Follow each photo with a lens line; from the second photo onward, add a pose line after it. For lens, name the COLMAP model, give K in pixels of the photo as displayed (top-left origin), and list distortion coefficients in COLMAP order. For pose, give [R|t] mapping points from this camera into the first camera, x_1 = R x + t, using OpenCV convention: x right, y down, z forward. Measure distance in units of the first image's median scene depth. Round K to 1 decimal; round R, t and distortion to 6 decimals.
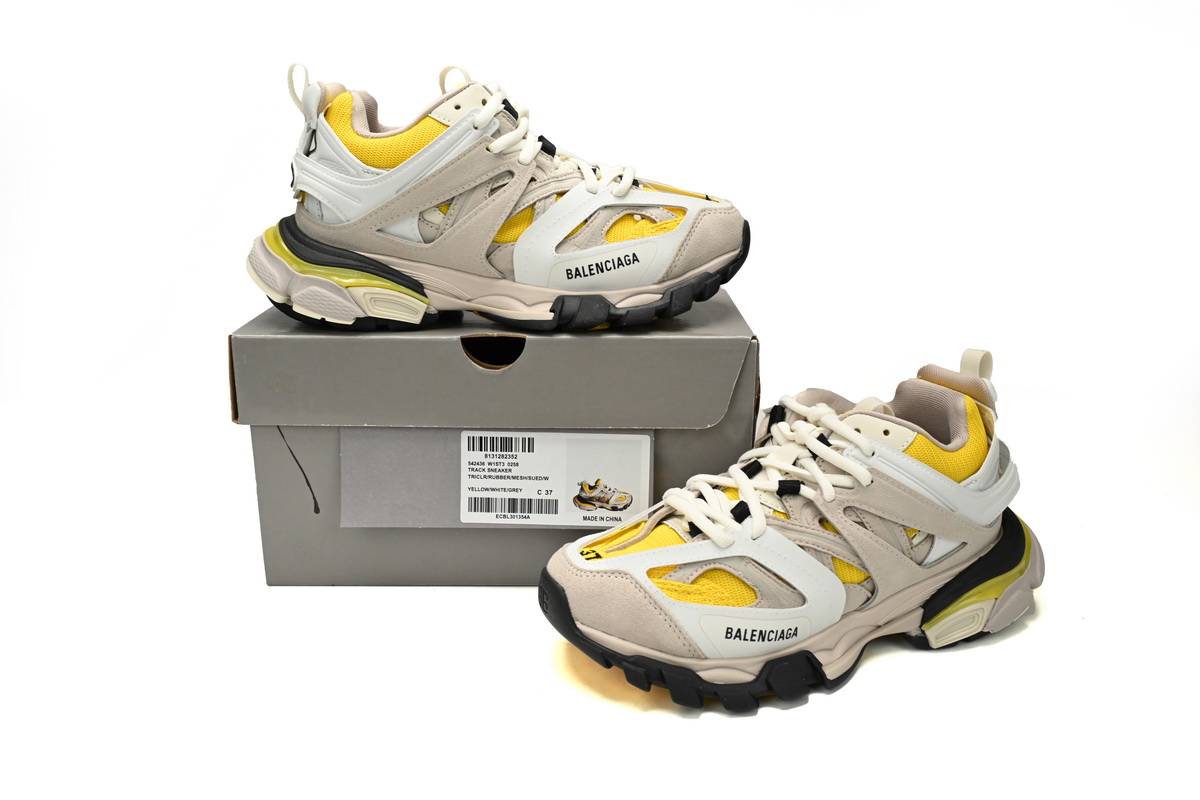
lens RADIAL K [[1041.0, 0, 600.0], [0, 1041.0, 400.0], [0, 0, 1]] dist [0.000012, 0.007961]
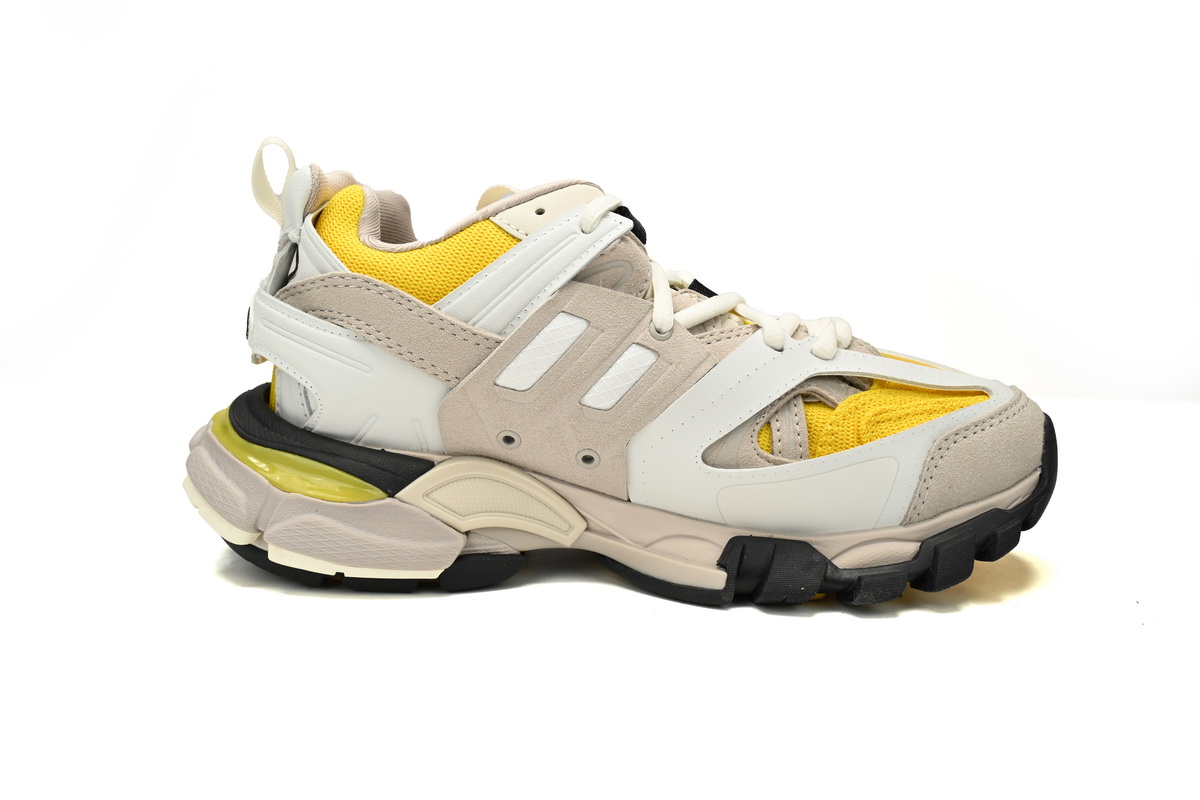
lens RADIAL K [[1100.2, 0, 600.0], [0, 1100.2, 400.0], [0, 0, 1]] dist [-0.001505, -0.000741]
pose [[0.996181, 0.021246, -0.084682, -0.049833], [-0.041265, 0.969340, -0.242233, -0.032075], [0.076939, 0.244802, 0.966516, 0.437617]]
